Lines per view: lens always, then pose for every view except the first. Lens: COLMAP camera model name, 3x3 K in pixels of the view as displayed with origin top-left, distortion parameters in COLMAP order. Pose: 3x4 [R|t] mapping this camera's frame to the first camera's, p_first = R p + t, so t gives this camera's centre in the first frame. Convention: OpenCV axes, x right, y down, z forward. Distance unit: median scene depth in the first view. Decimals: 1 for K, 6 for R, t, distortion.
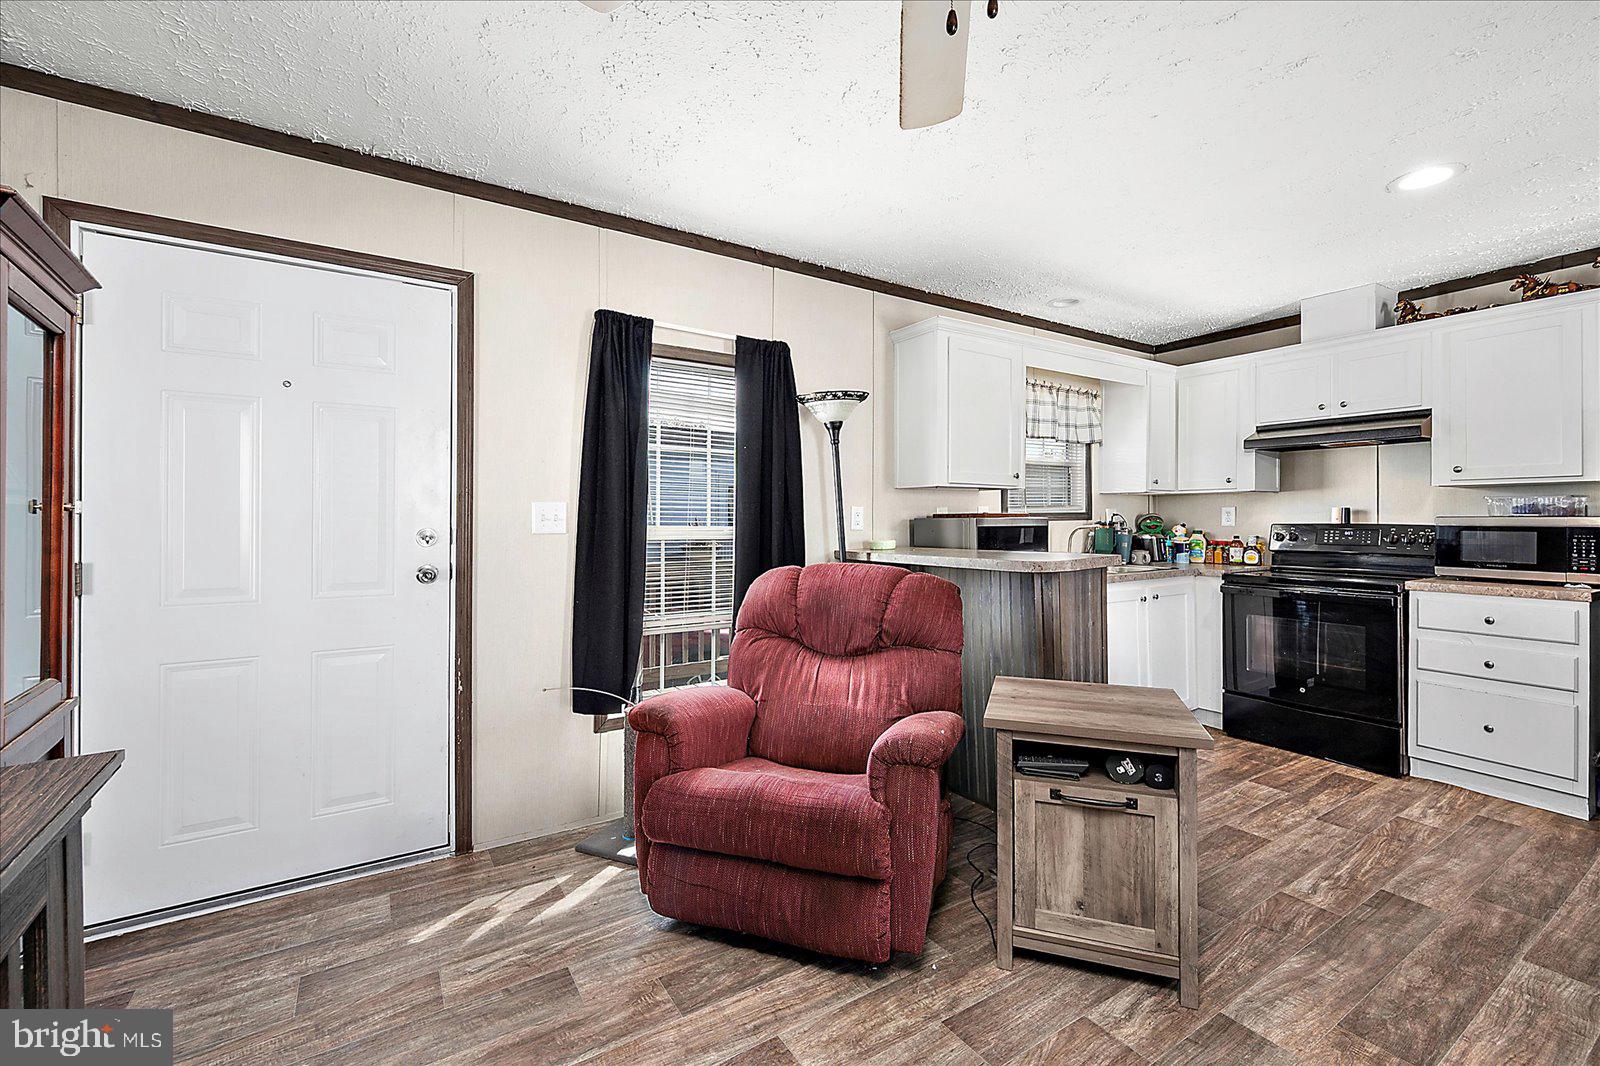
lens RADIAL K [[677.7, 0, 754.9], [0, 677.7, 517.5], [0, 0, 1]] dist [-0.003845, -0.000061]
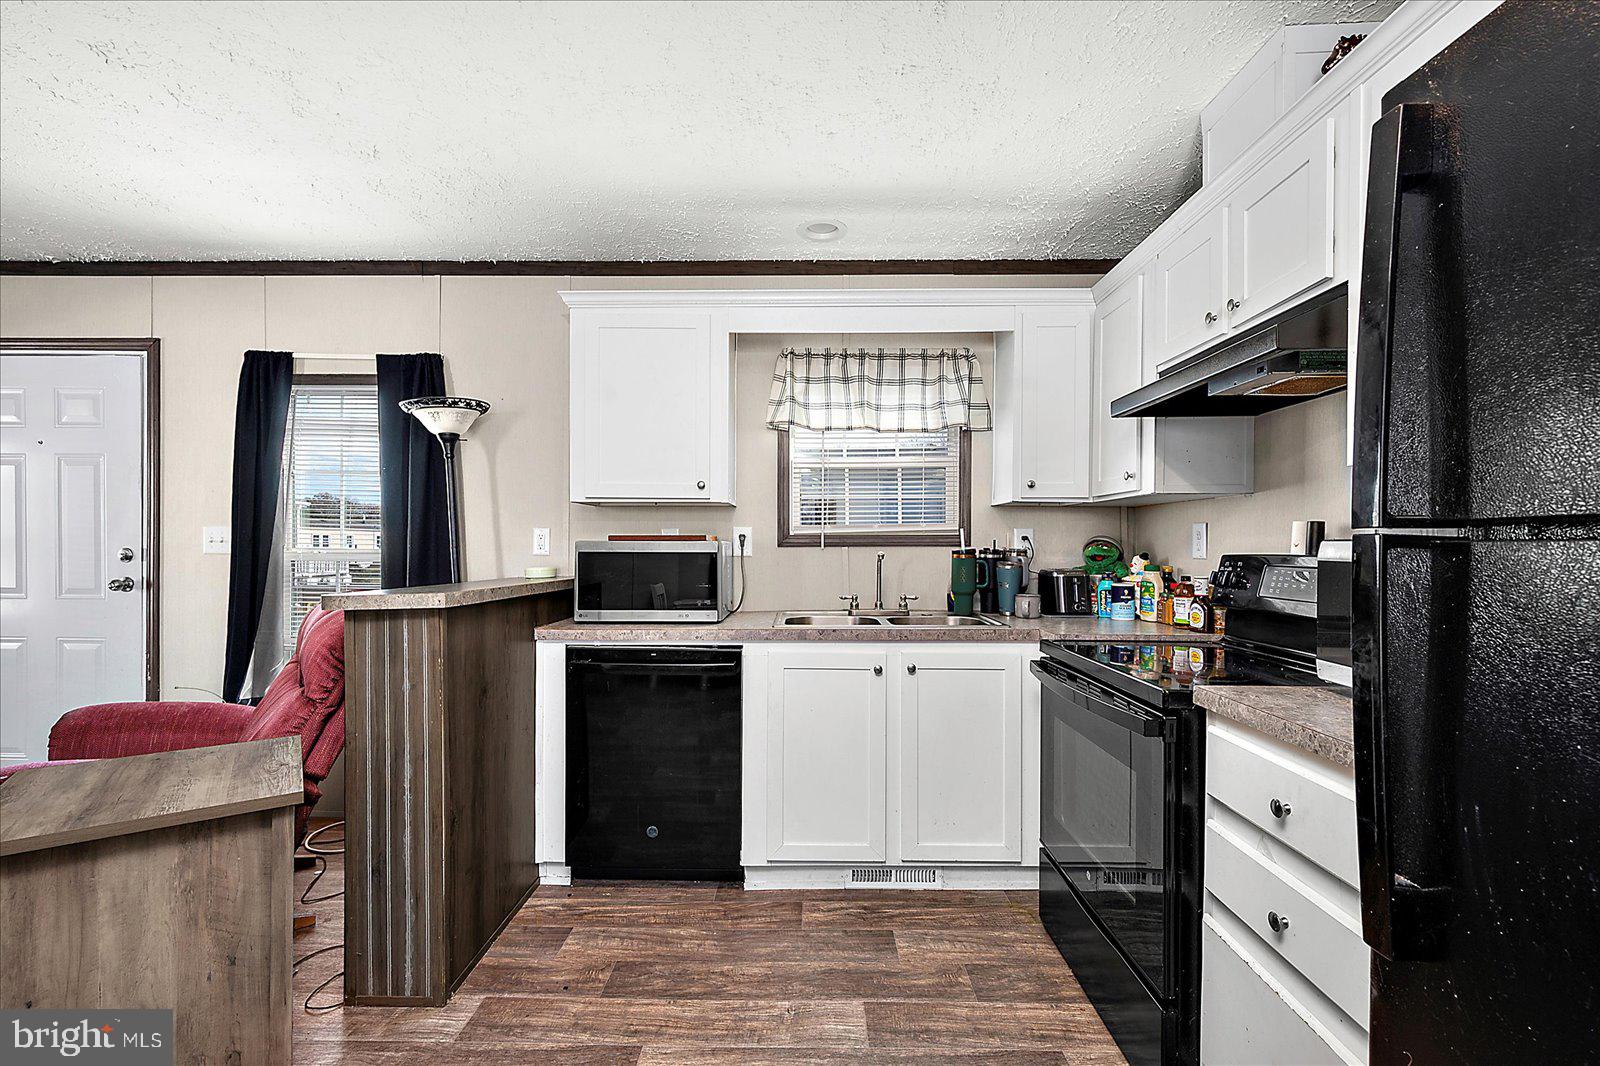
lens RADIAL K [[677.7, 0, 808.0], [0, 677.7, 548.5], [0, 0, 1]] dist [-0.003845, -0.000061]
pose [[0.845656, 0.006725, -0.533685, 0.961159], [-0.002948, 0.999964, 0.007930, 0.001820], [0.533720, -0.005133, 0.845646, 0.477498]]
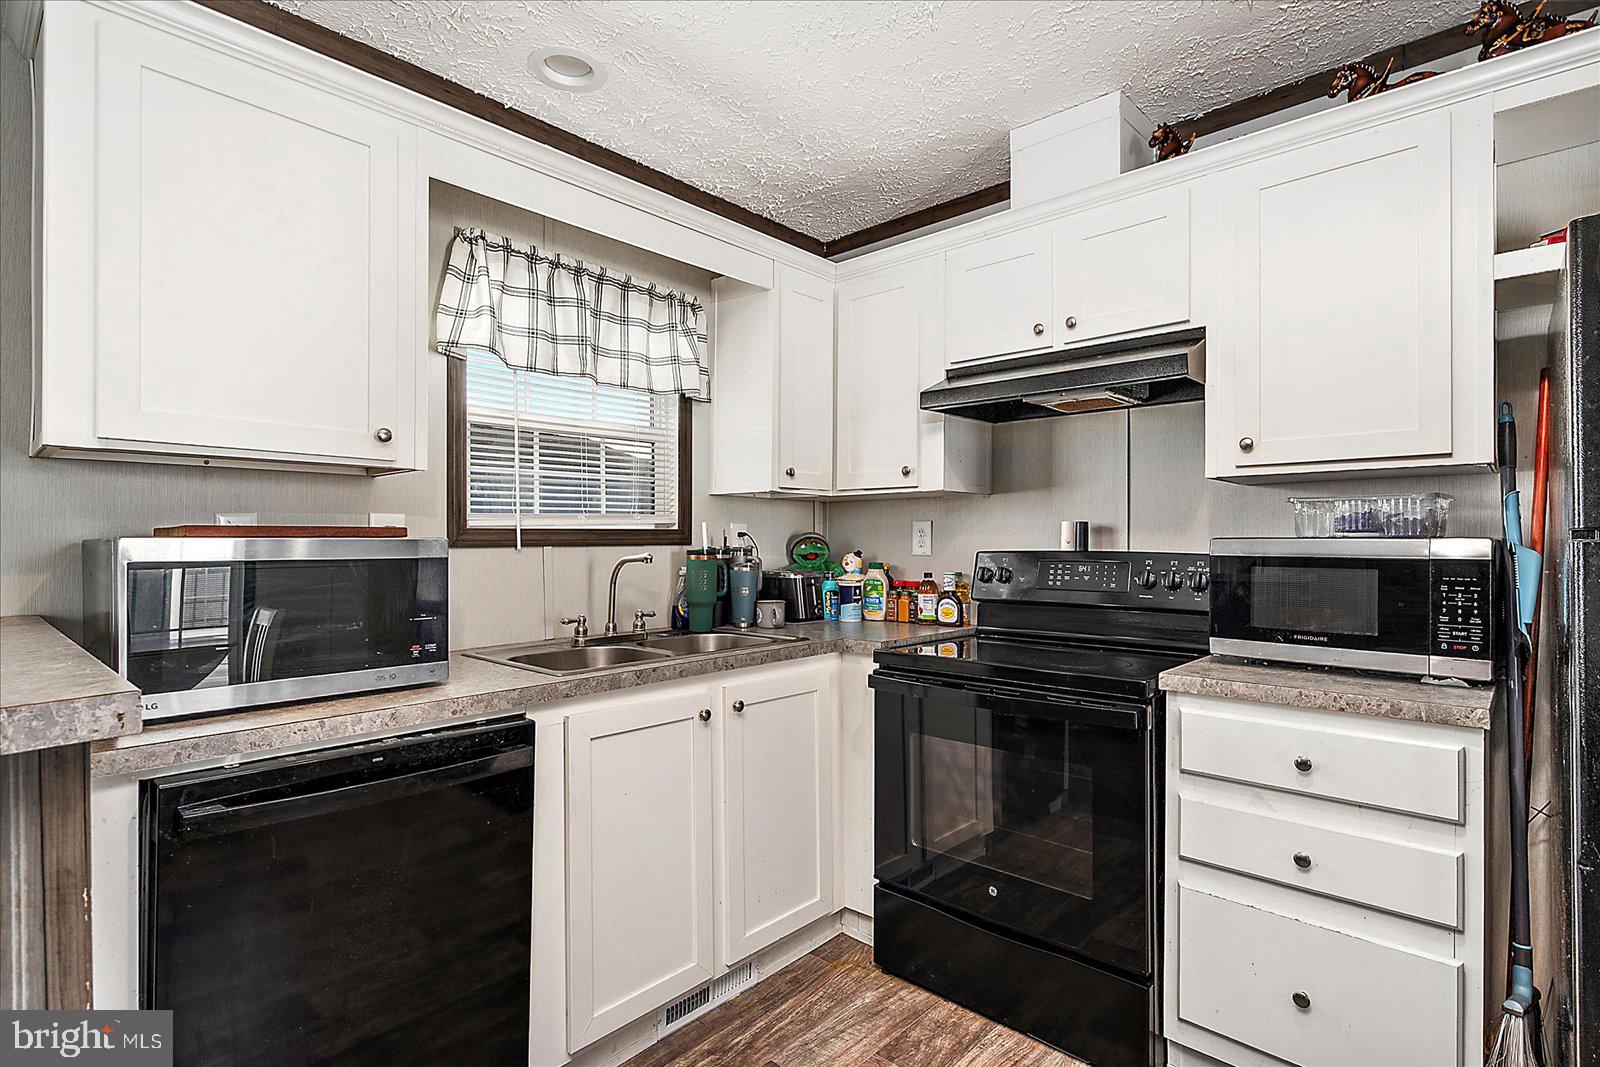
lens RADIAL K [[786.3, 0, 793.3], [0, 786.3, 539.9], [0, 0, 1]] dist [0.000766, -0.003946]
pose [[0.960327, 0.001987, 0.278870, 0.544955], [-0.002057, 0.999998, -0.000044, 0.000443], [-0.278869, -0.000532, 0.960329, 0.523621]]
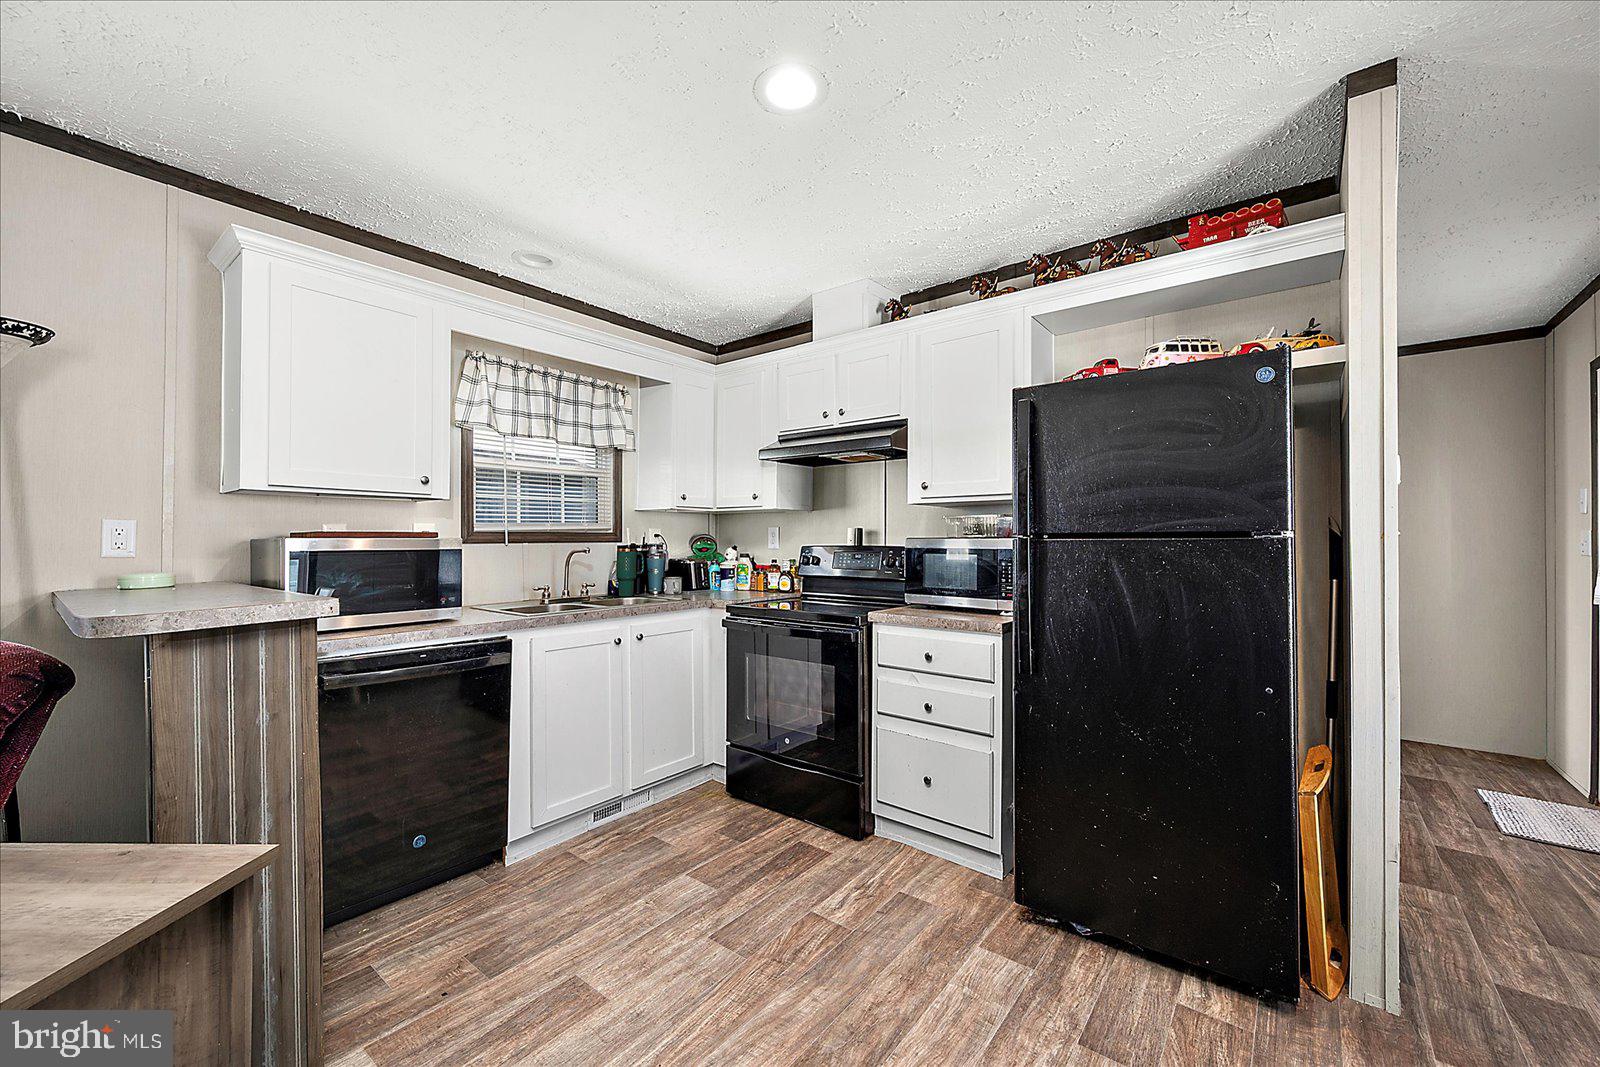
lens RADIAL K [[646.7, 0, 803.7], [0, 646.7, 536.8], [0, 0, 1]] dist [0.012730, -0.001521]
pose [[0.937129, 0.002399, 0.348974, 0.579514], [-0.001433, 0.999994, -0.003027, -0.000194], [-0.348979, 0.002337, 0.937128, 0.239880]]
